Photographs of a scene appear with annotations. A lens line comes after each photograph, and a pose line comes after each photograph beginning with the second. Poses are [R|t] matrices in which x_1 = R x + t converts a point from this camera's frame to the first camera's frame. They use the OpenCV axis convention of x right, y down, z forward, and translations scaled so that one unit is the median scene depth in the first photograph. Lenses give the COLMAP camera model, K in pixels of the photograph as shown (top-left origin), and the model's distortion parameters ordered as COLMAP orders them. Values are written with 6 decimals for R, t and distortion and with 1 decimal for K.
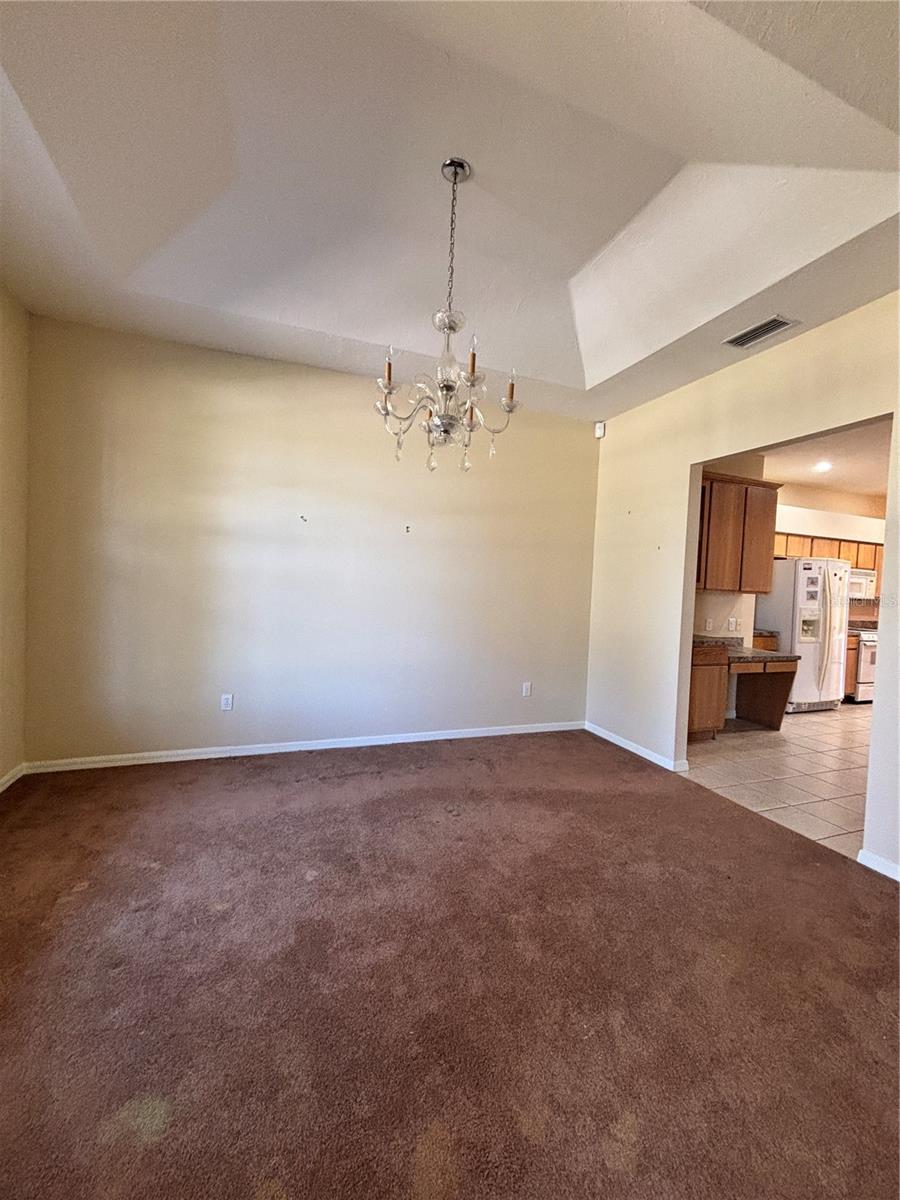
lens RADIAL K [[479.8, 0, 460.5], [0, 479.8, 599.8], [0, 0, 1]] dist [-0.001339, -0.000093]
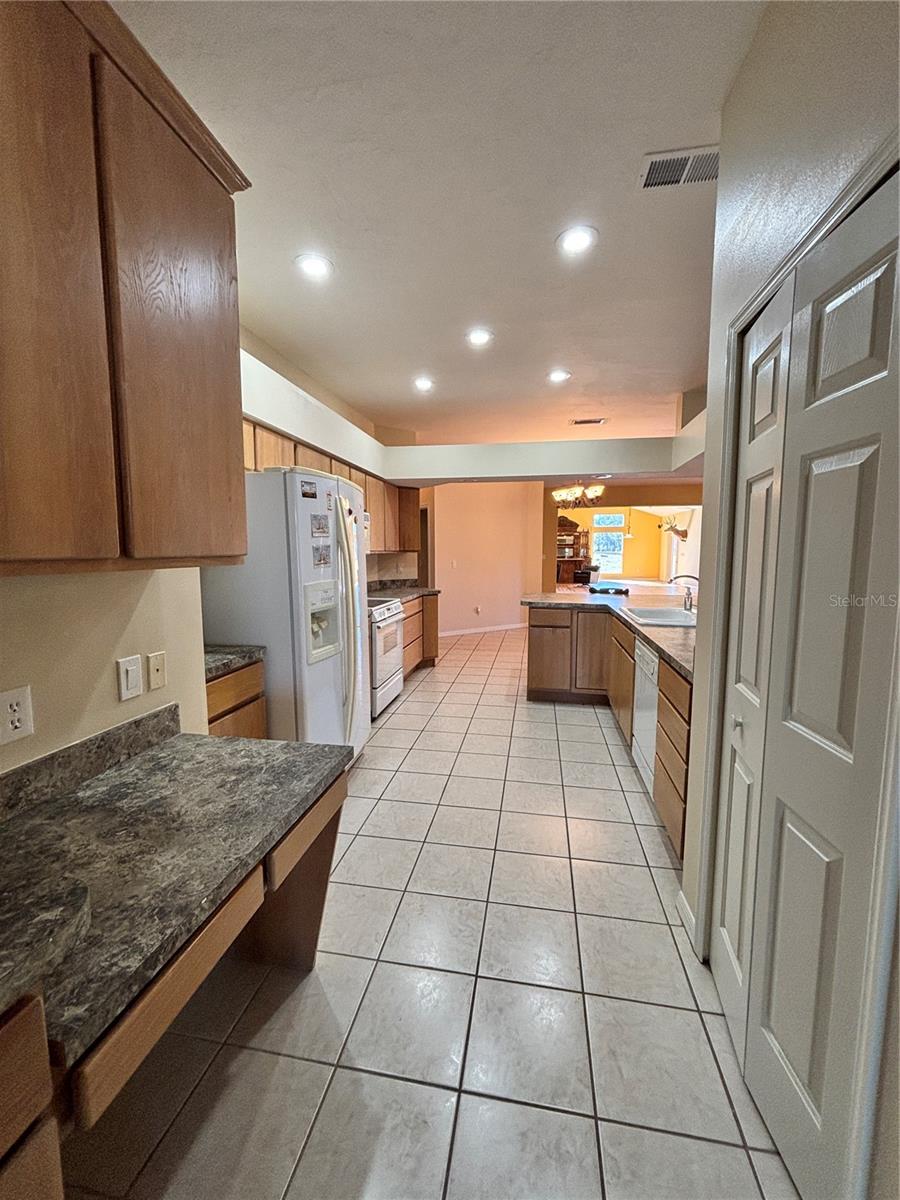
lens RADIAL K [[479.8, 0, 451.6], [0, 479.8, 595.9], [0, 0, 1]] dist [-0.001339, -0.000093]
pose [[0.520844, -0.123814, 0.844625, 0.409415], [0.051687, 0.992184, 0.113571, -0.016271], [-0.852086, -0.015497, 0.523173, 0.656872]]
